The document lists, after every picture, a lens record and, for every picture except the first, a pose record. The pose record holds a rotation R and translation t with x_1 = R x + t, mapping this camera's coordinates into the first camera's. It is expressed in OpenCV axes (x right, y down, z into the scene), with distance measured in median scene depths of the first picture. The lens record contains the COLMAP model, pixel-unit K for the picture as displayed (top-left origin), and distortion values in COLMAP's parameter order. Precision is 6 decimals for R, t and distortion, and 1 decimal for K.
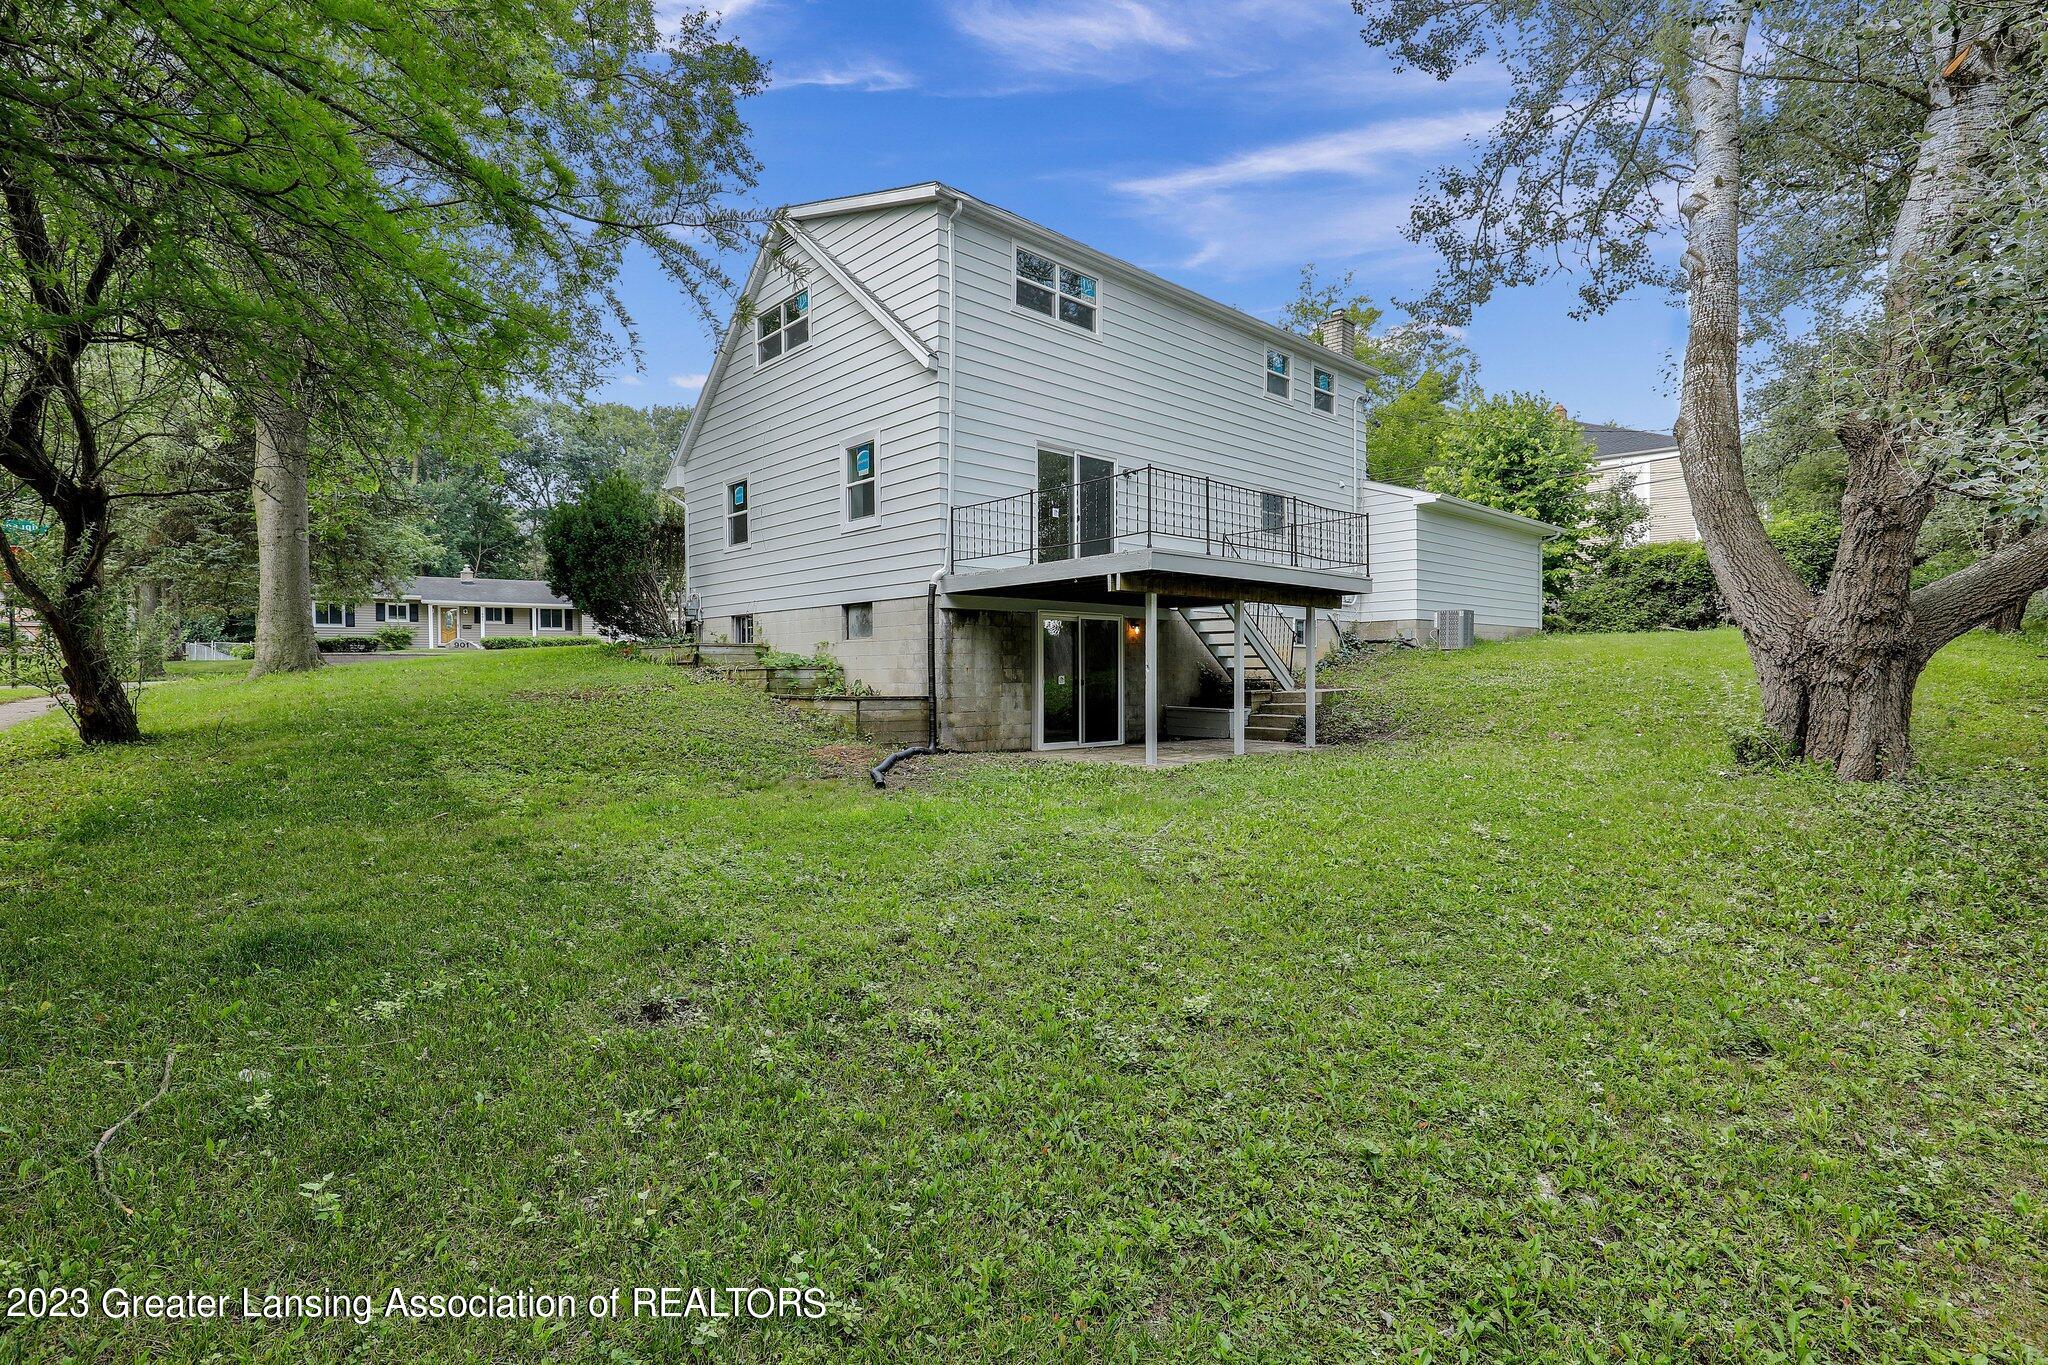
lens RADIAL K [[1015.4, 0, 1024.0], [0, 1015.4, 682.5], [0, 0, 1]] dist [0.002575, 0.000074]
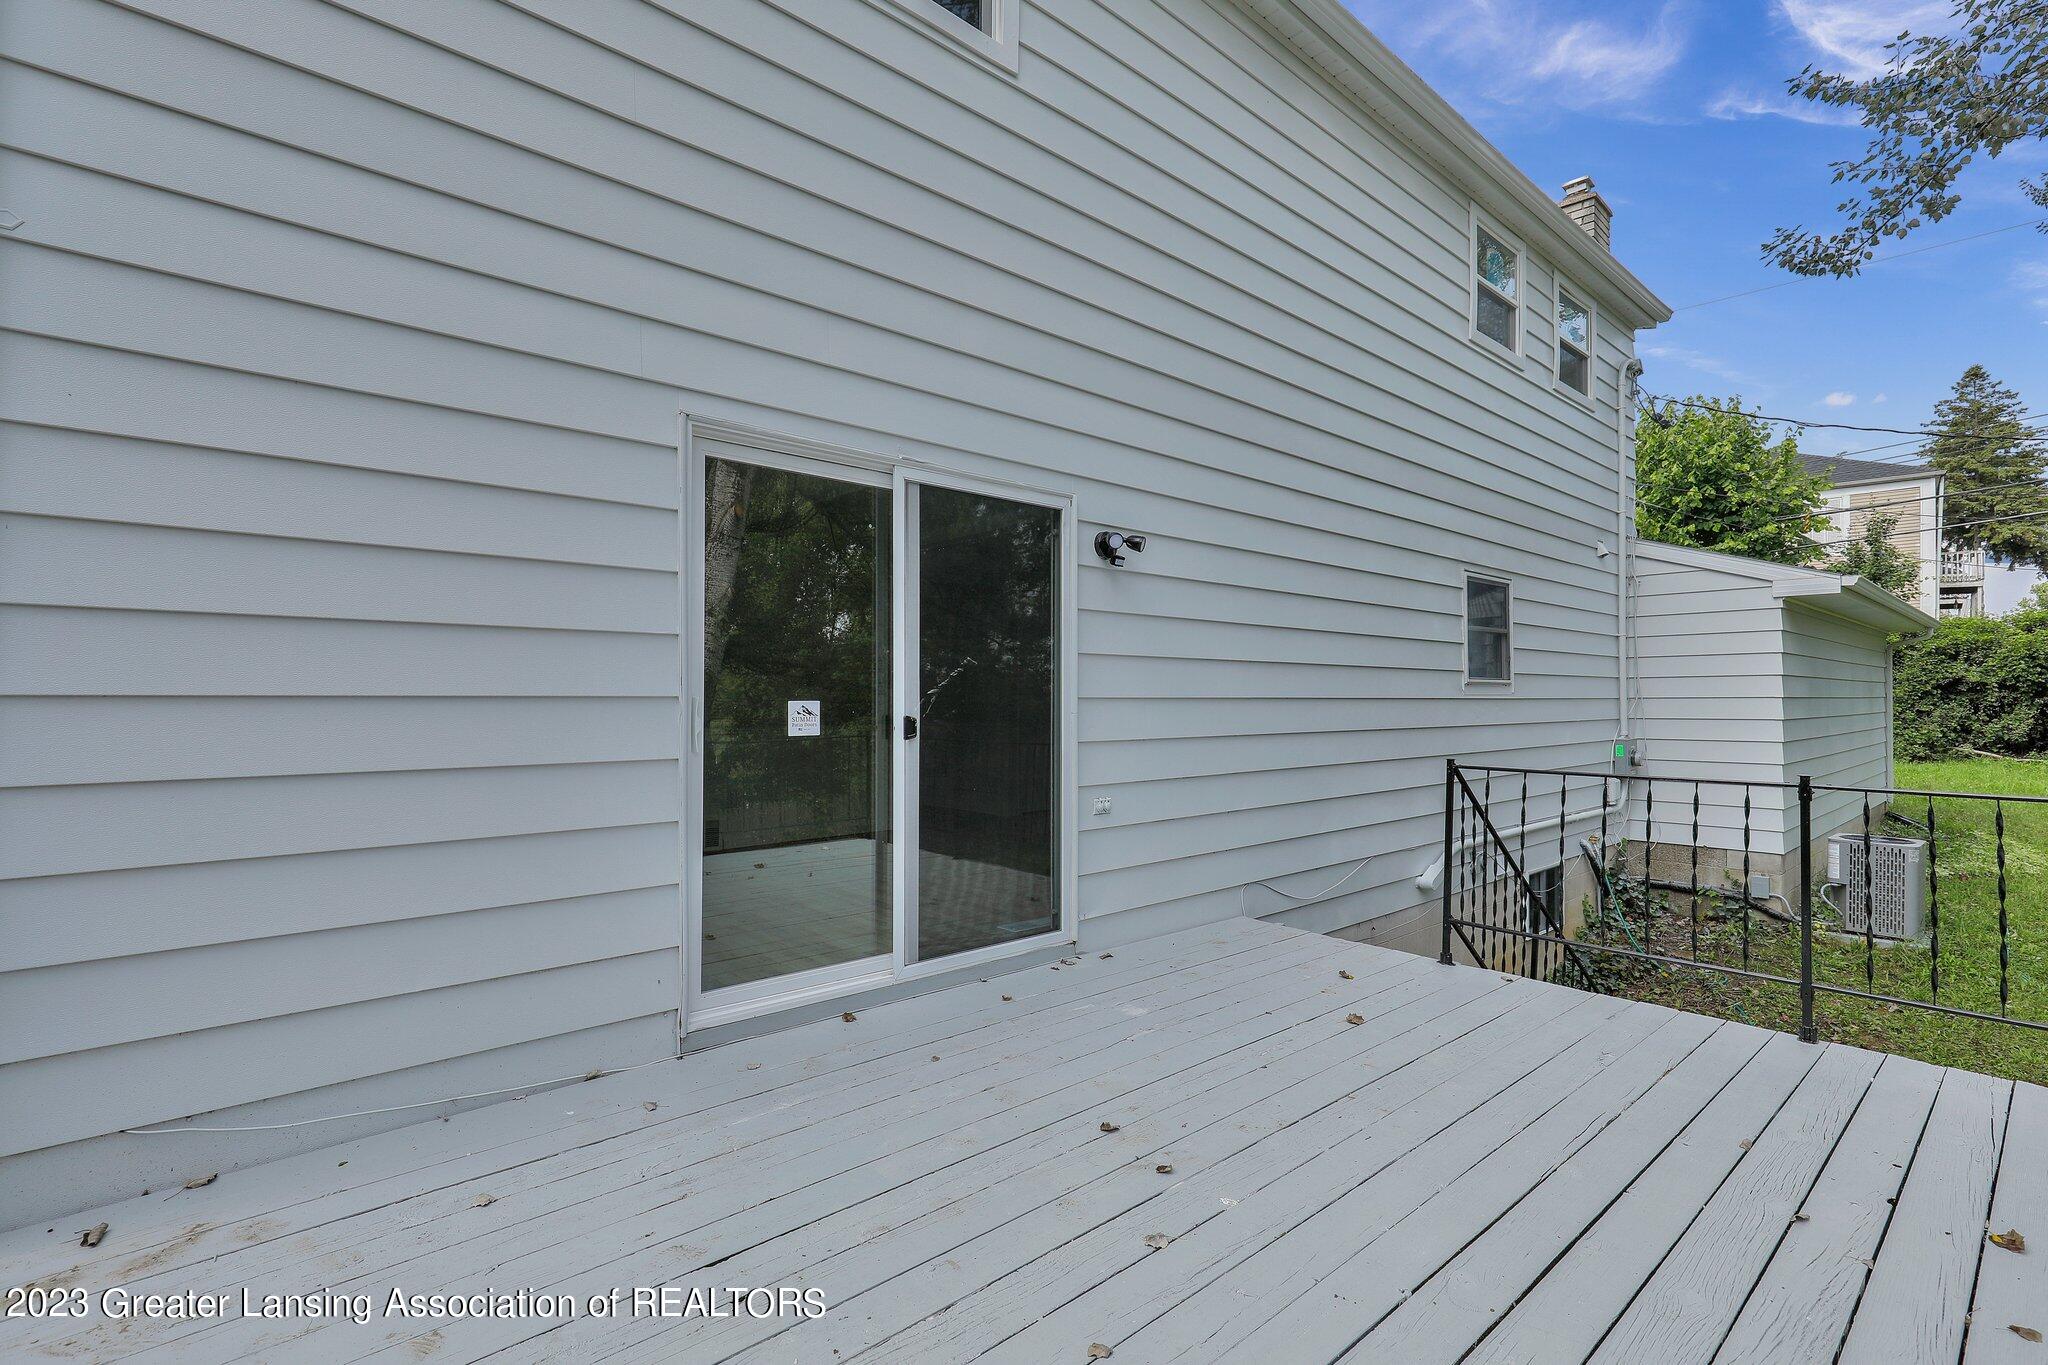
lens RADIAL K [[941.1, 0, 1024.0], [0, 941.1, 682.5], [0, 0, 1]] dist [-0.000601, -0.000155]
pose [[0.999311, 0.008817, -0.036054, 0.085374], [-0.009394, 0.999830, -0.015850, -0.159273], [0.035908, 0.016178, 0.999224, 0.715341]]
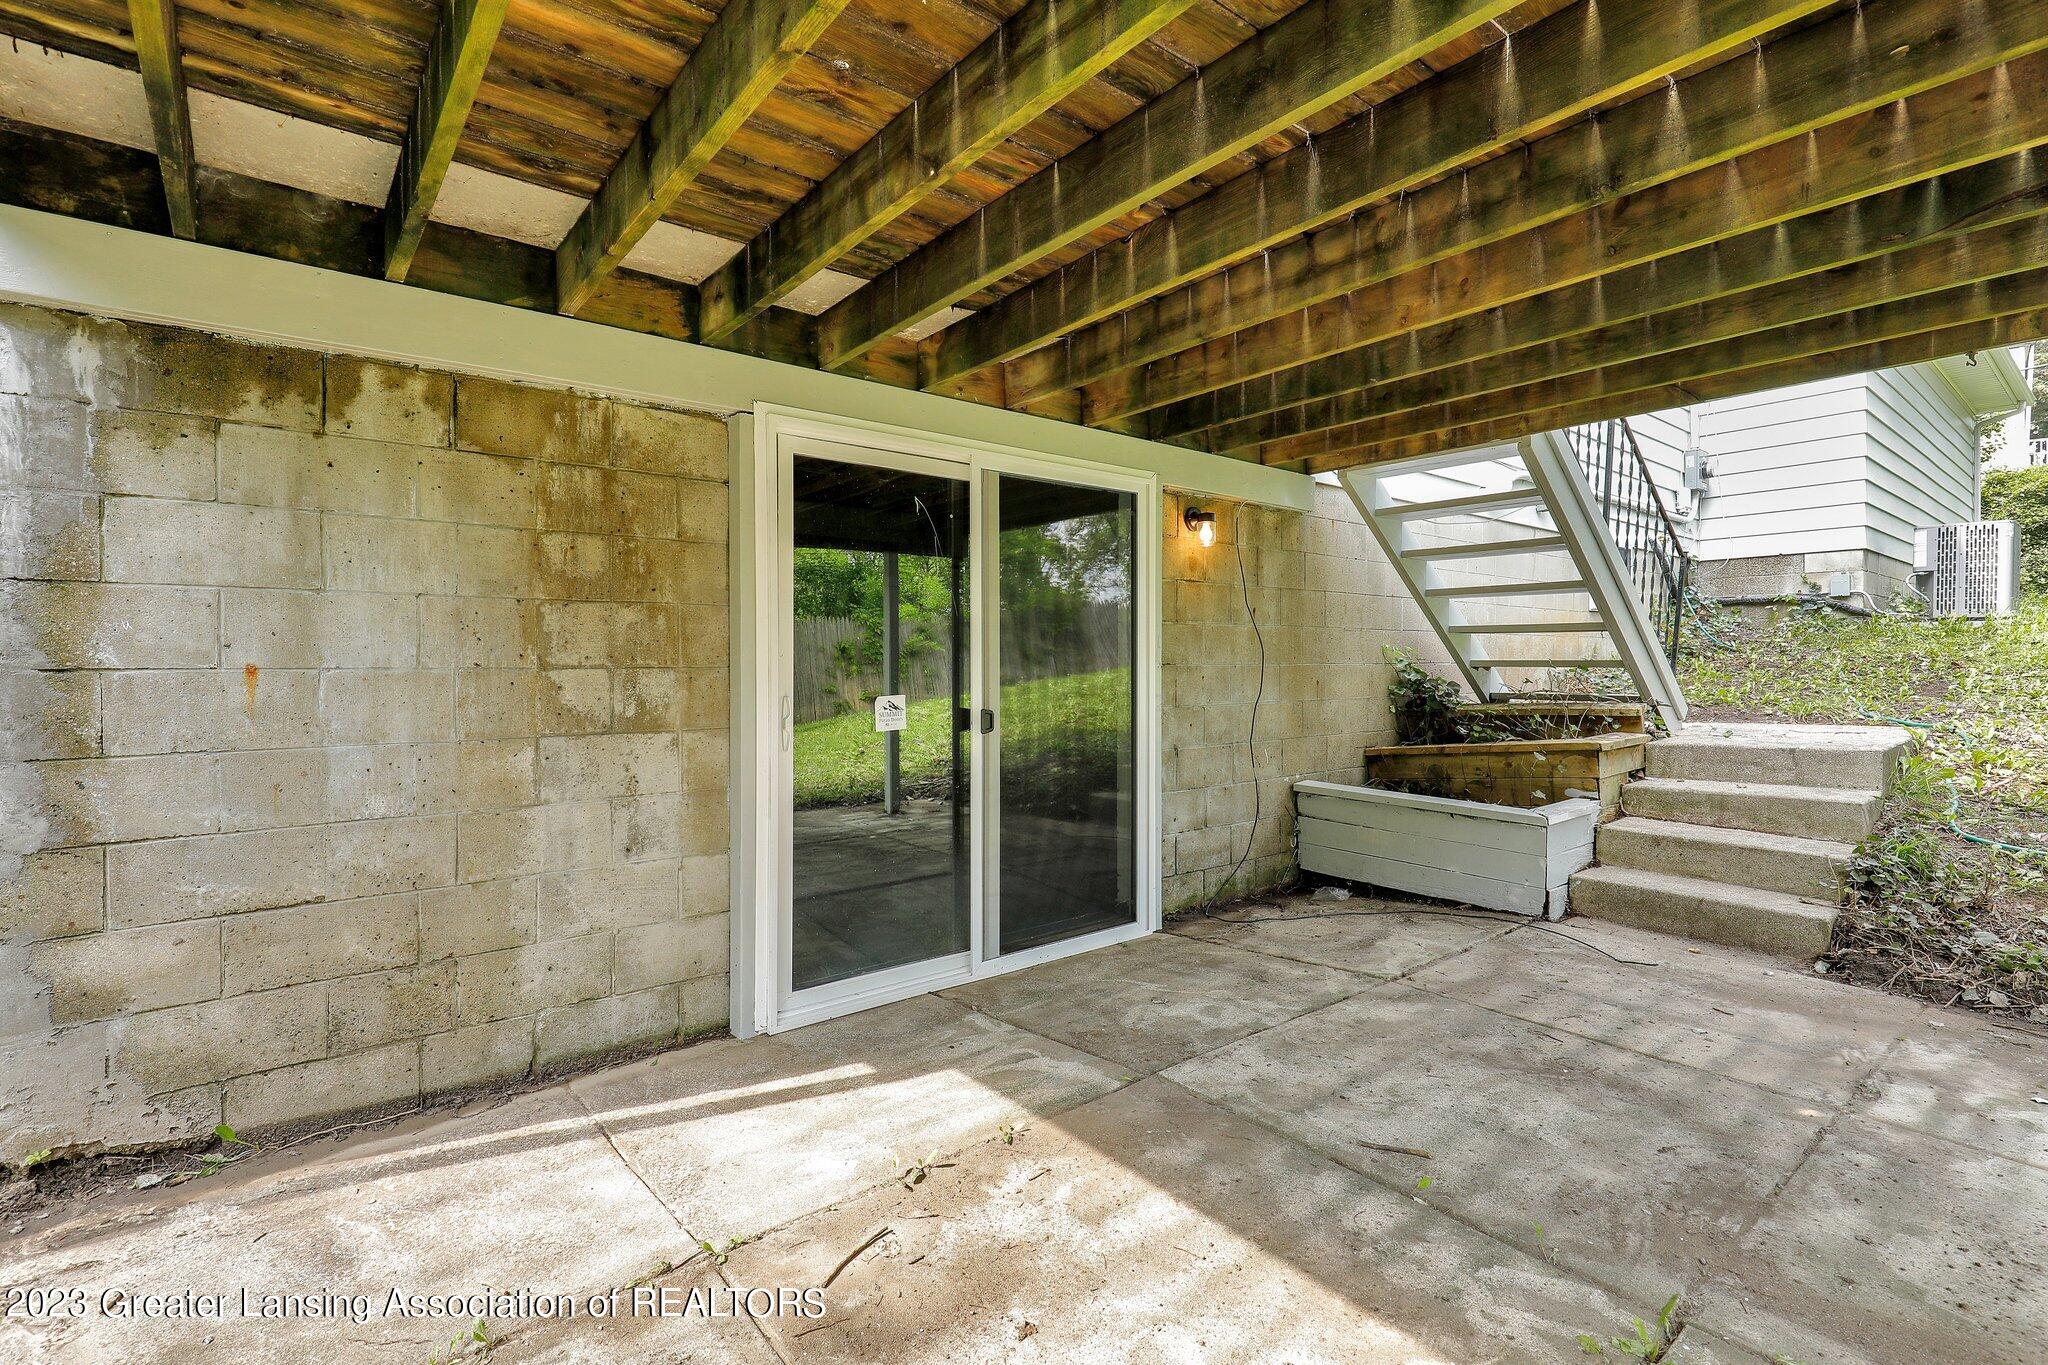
lens RADIAL K [[941.1, 0, 1024.0], [0, 941.1, 682.5], [0, 0, 1]] dist [-0.000601, -0.000155]
pose [[0.996990, 0.002703, -0.077485, 0.079462], [-0.001813, 0.999932, 0.011558, -0.011519], [0.077511, -0.011382, 0.996927, 0.716981]]
